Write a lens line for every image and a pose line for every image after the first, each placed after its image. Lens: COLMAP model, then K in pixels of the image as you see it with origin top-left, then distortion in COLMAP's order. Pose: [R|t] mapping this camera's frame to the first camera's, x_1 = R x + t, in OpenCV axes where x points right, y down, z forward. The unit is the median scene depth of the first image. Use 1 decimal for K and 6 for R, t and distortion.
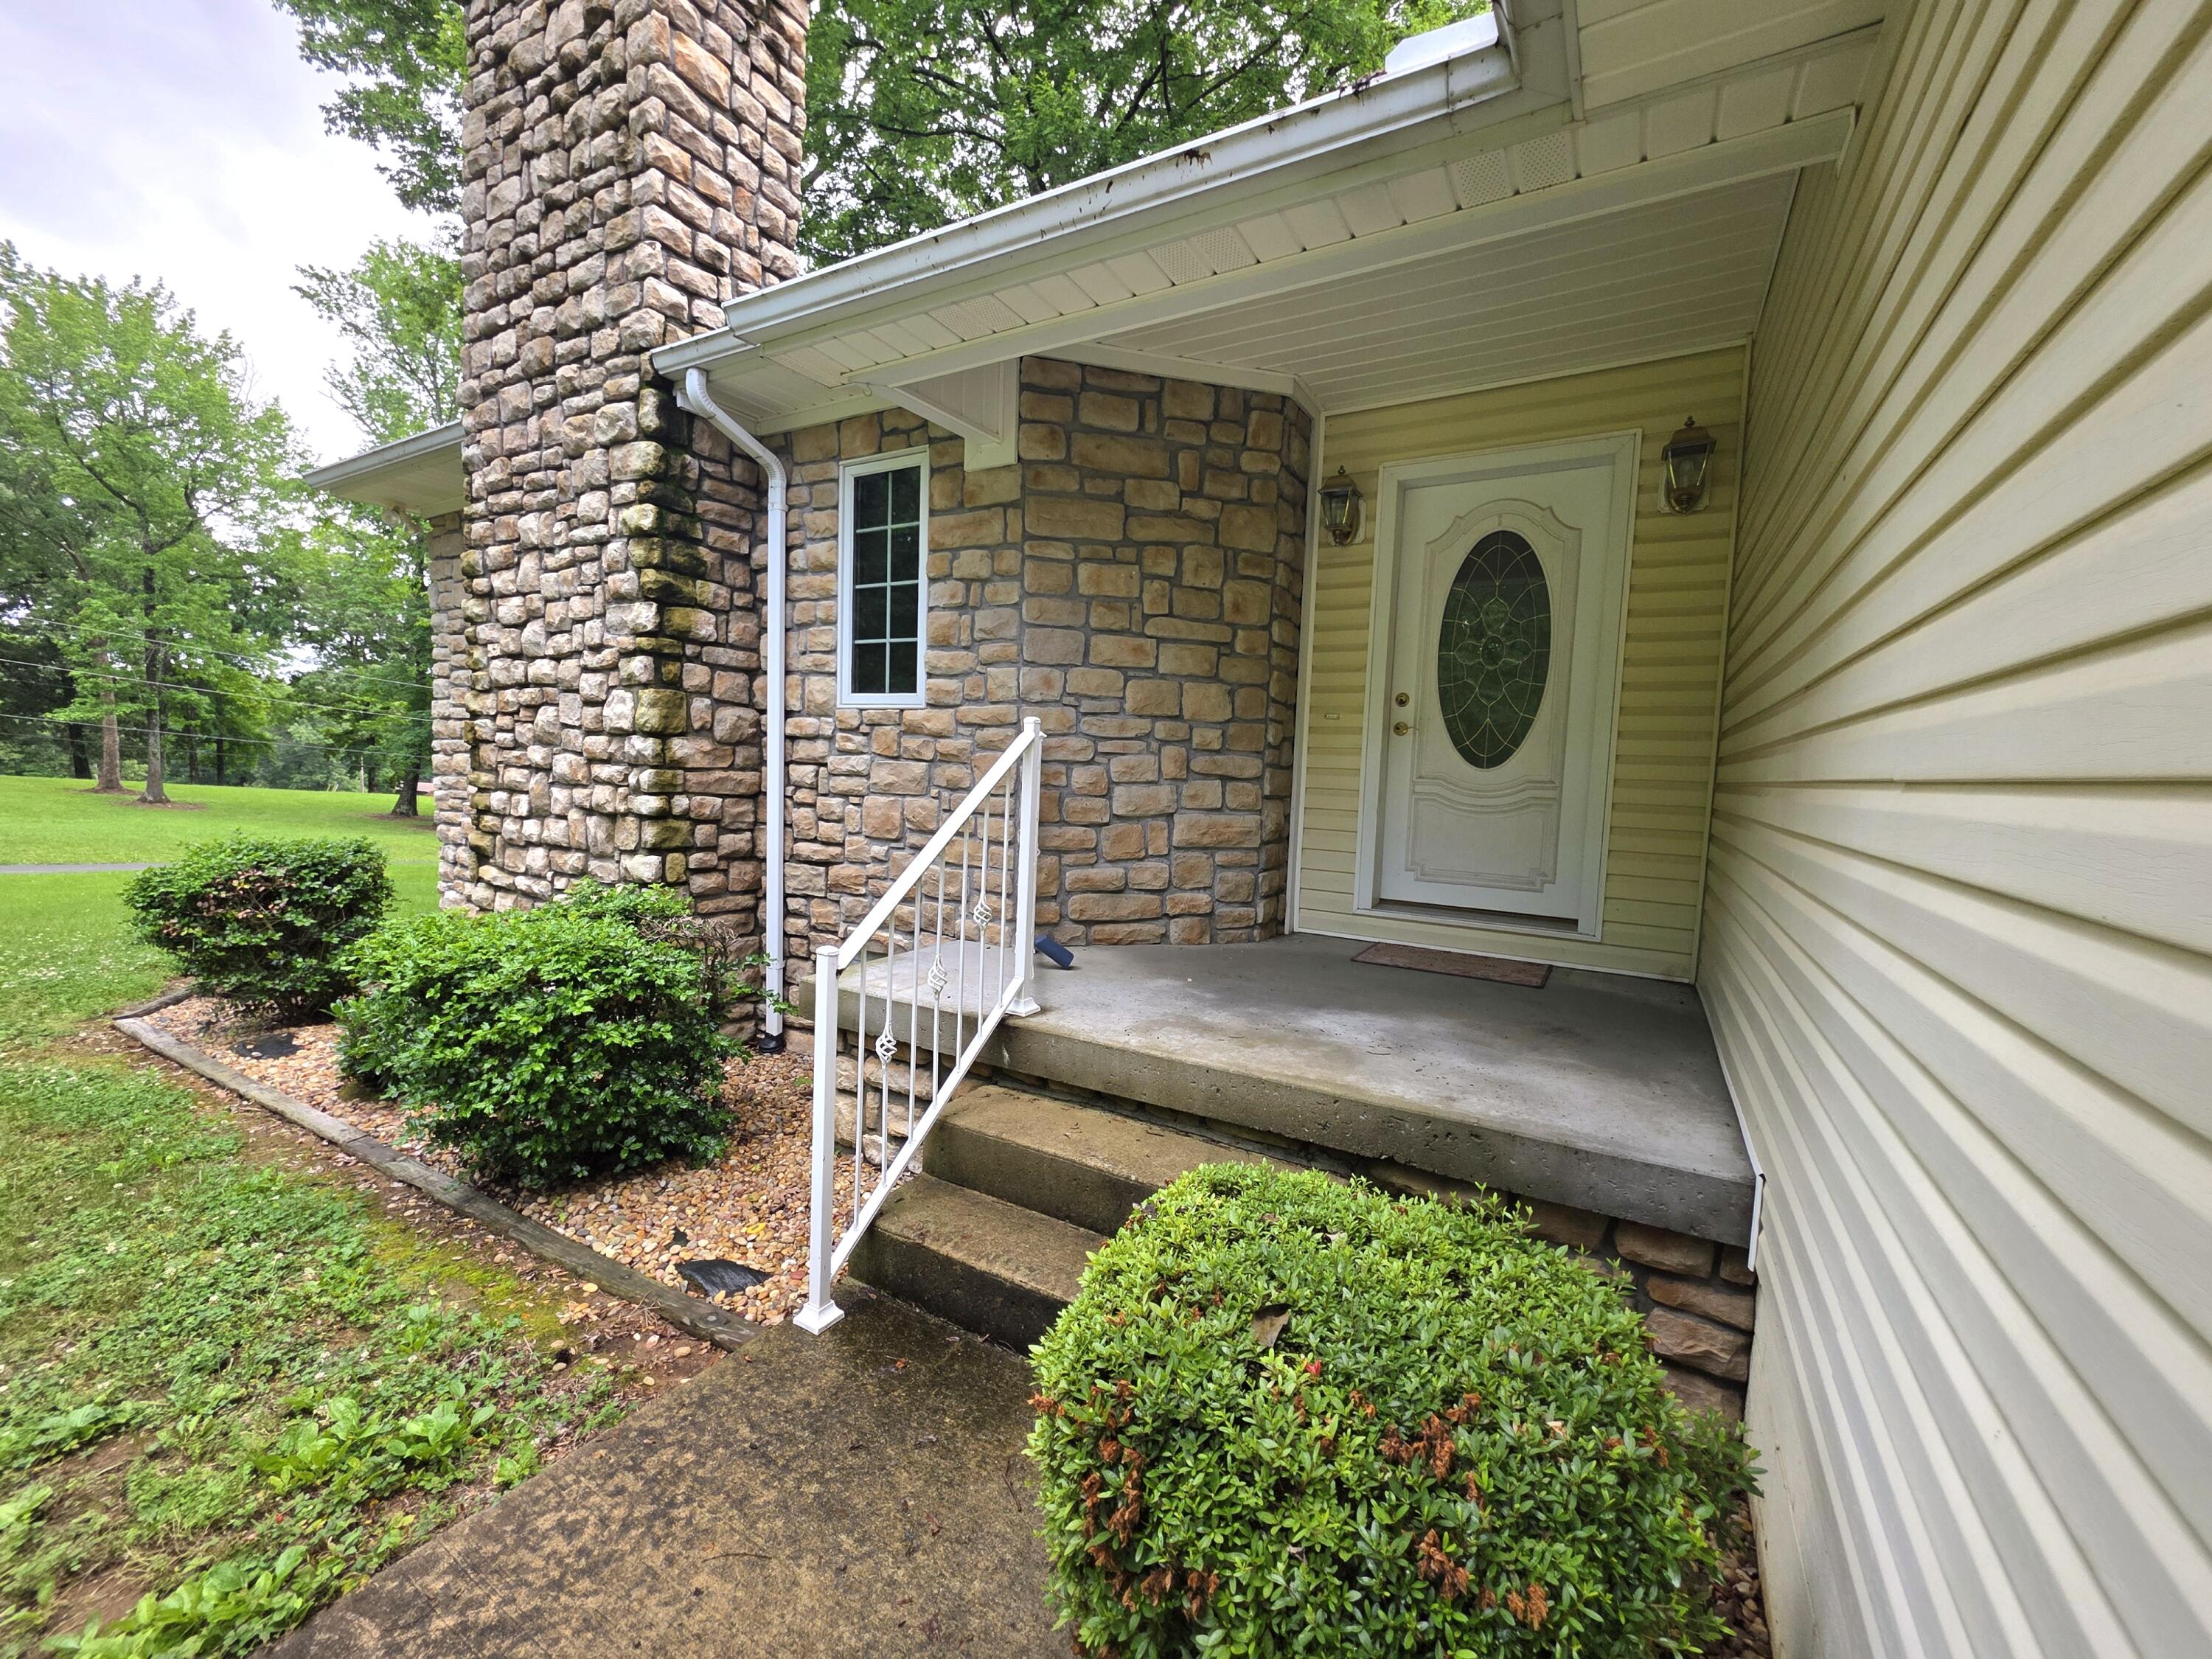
lens RADIAL K [[885.5, 0, 1110.7], [0, 885.5, 828.1], [0, 0, 1]] dist [-0.000113, 0.000028]
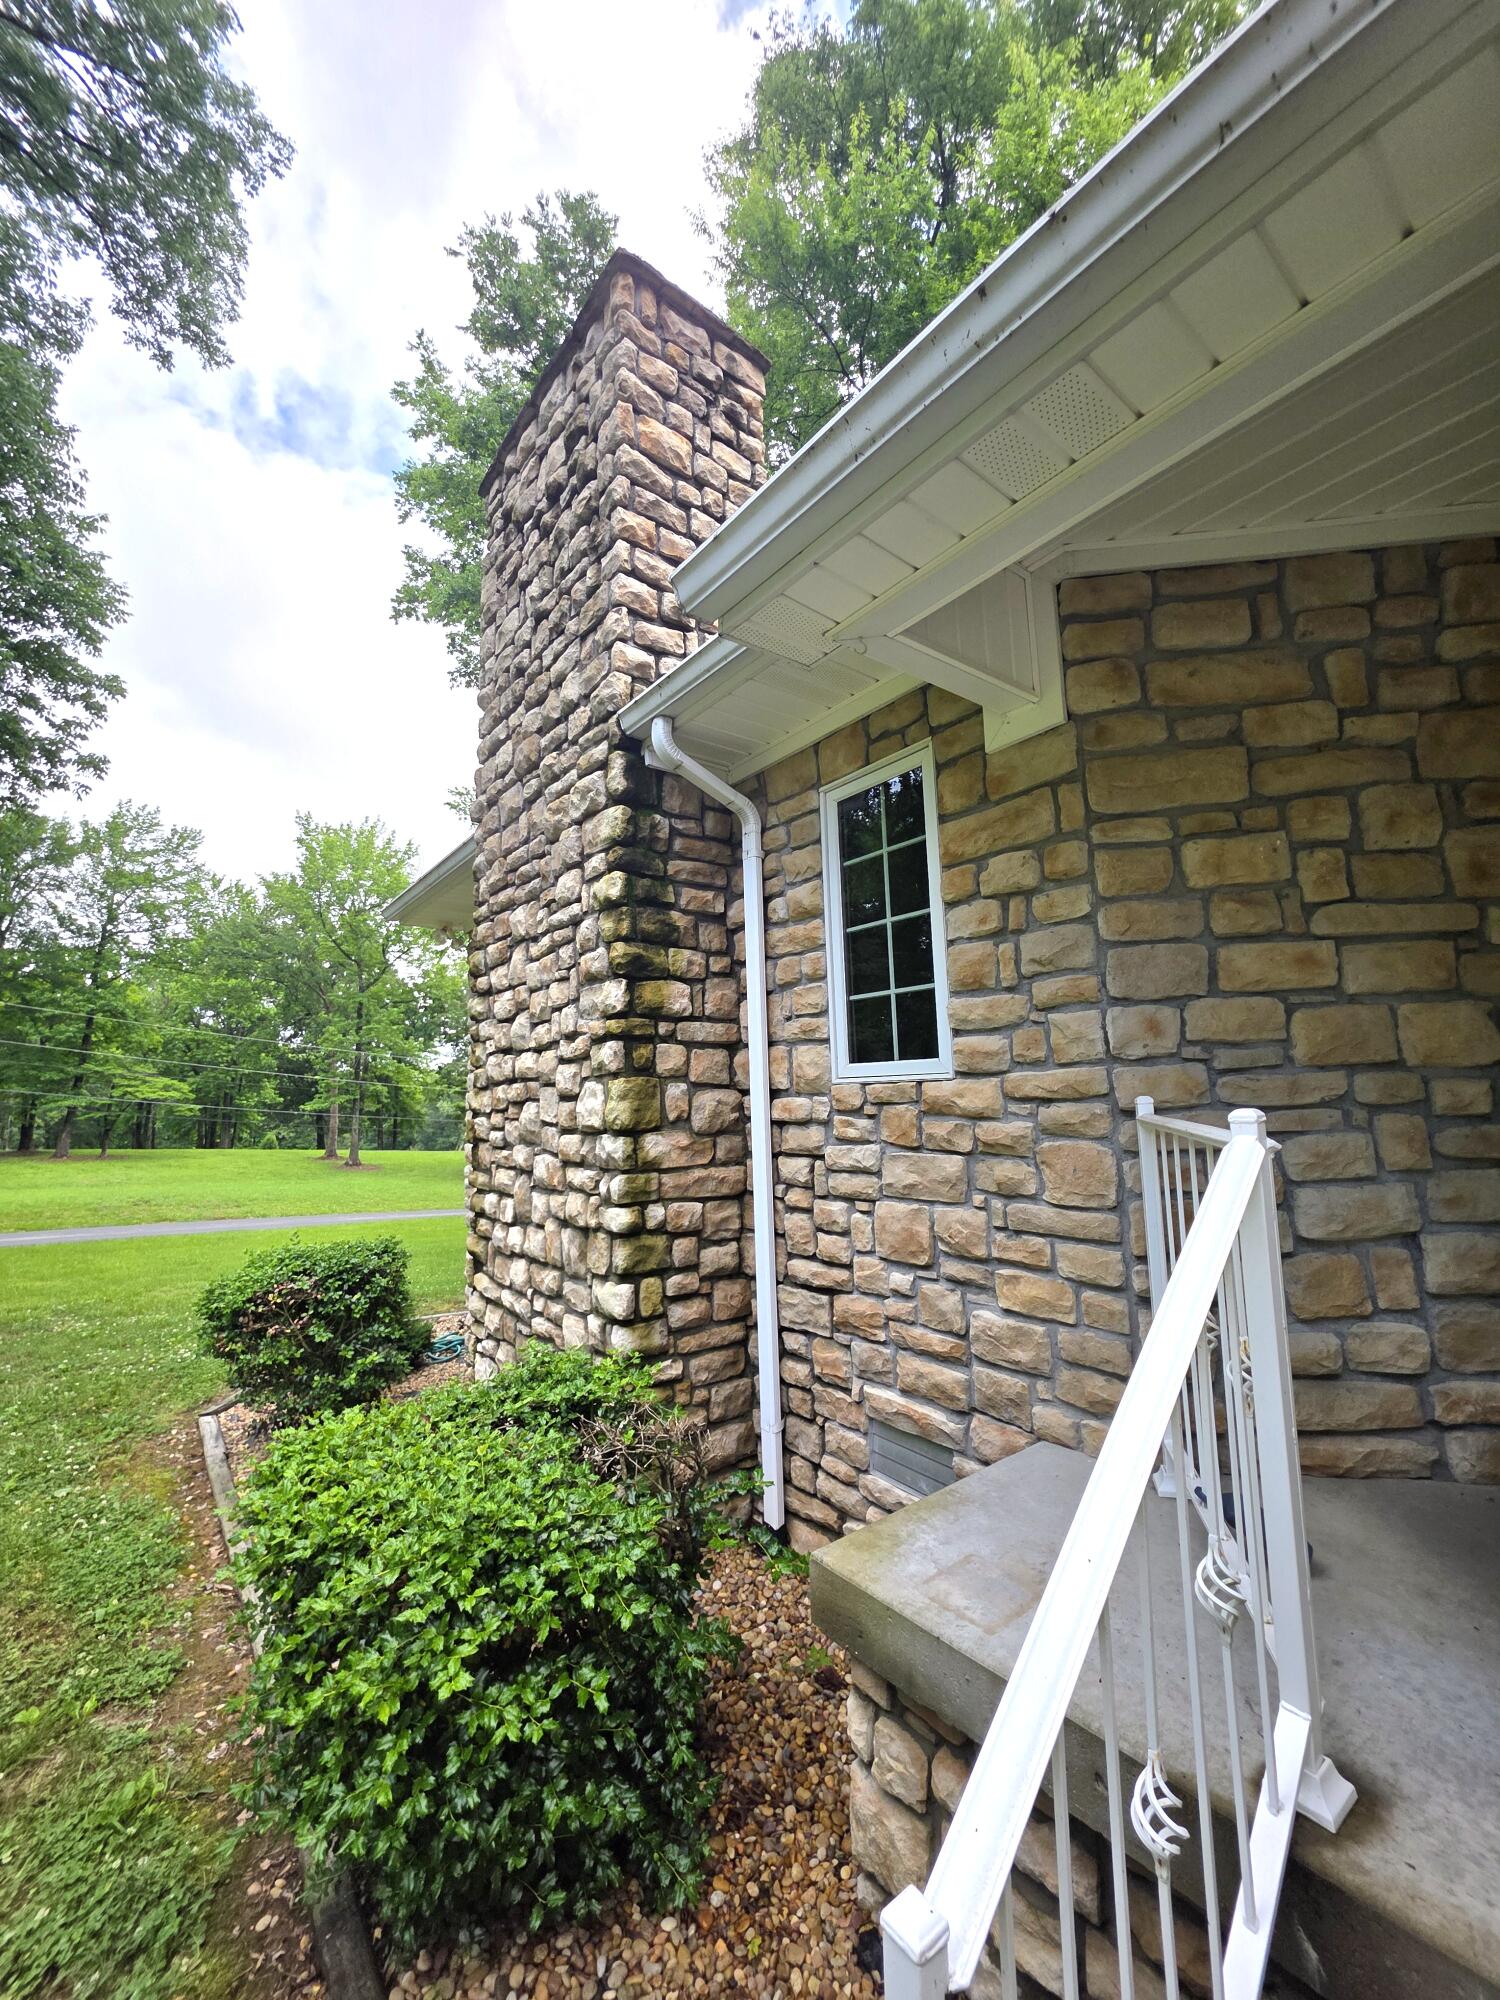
lens RADIAL K [[800.6, 0, 745.9], [0, 800.6, 1003.6], [0, 0, 1]] dist [-0.000113, 0.000028]
pose [[0.924481, -0.106121, -0.366160, -0.115943], [0.034434, 0.979793, -0.197027, -0.069615], [0.379669, 0.169539, 0.909455, 0.323097]]
